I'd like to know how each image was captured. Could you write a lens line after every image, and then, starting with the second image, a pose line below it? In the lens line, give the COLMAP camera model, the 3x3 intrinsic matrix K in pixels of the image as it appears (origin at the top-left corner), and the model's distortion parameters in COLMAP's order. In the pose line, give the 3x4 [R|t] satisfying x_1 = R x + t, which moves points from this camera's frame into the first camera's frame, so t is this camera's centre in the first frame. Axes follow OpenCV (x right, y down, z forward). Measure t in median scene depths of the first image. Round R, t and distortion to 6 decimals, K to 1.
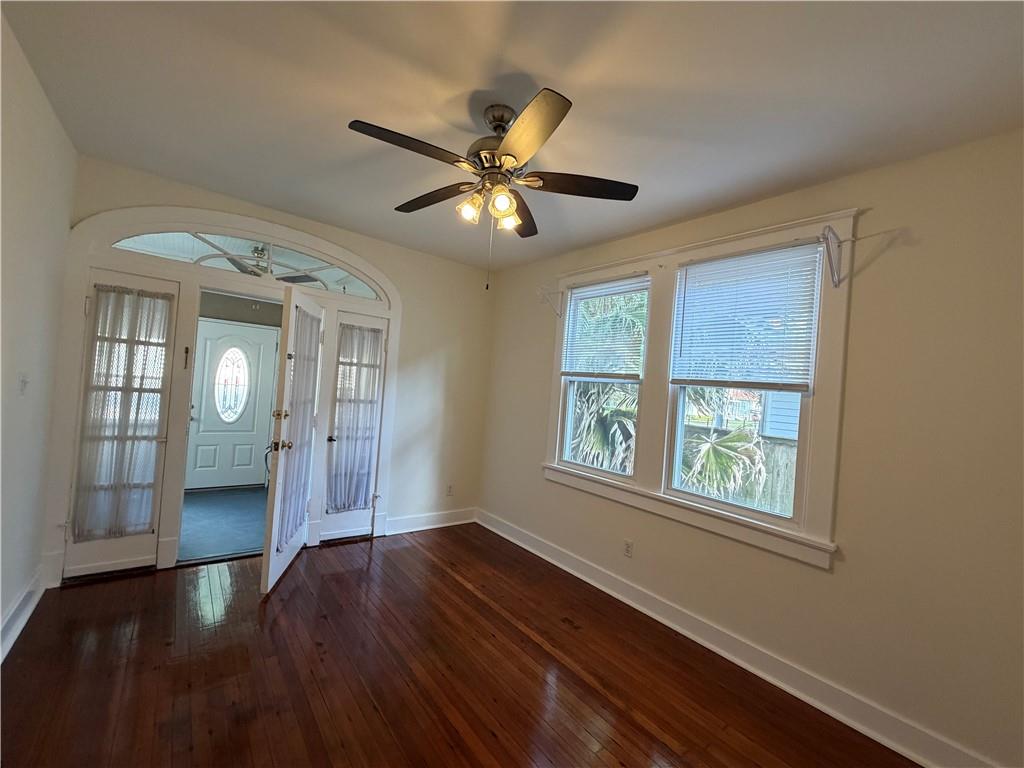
lens RADIAL K [[415.8, 0, 516.2], [0, 415.8, 390.3], [0, 0, 1]] dist [0.001477, 0.000145]
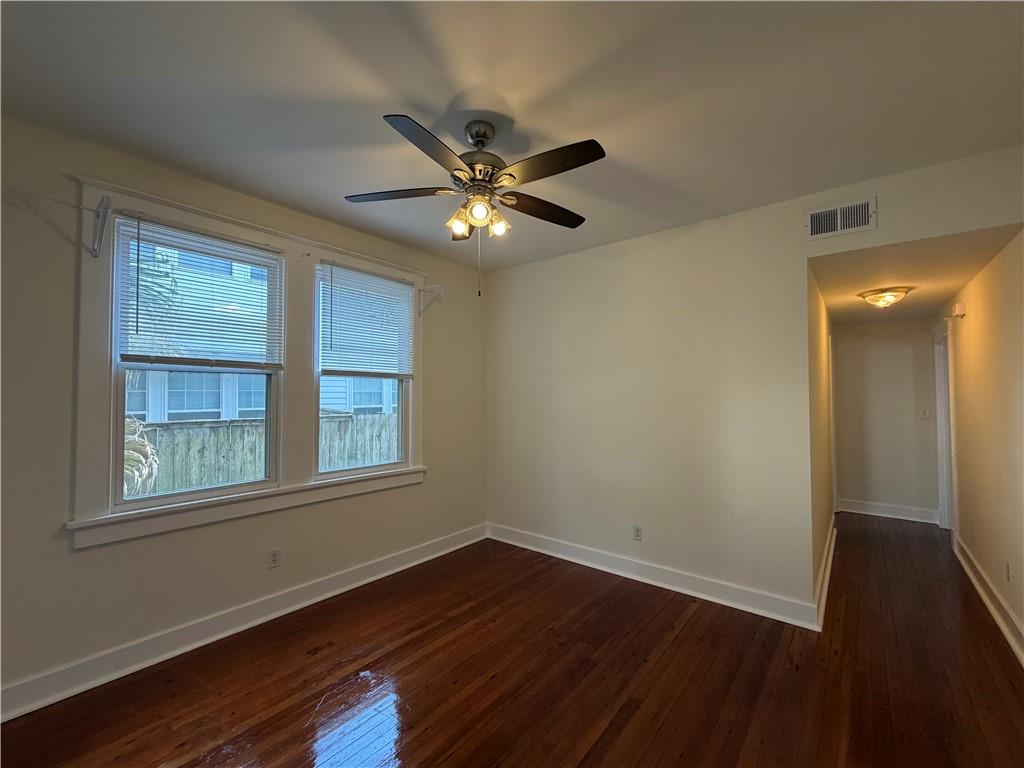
lens RADIAL K [[415.8, 0, 504.3], [0, 415.8, 389.8], [0, 0, 1]] dist [0.001477, 0.000145]
pose [[-0.180325, -0.062529, 0.981618, -0.763499], [-0.006644, 0.998032, 0.062354, -0.045790], [-0.983585, 0.004723, -0.180385, 0.762881]]
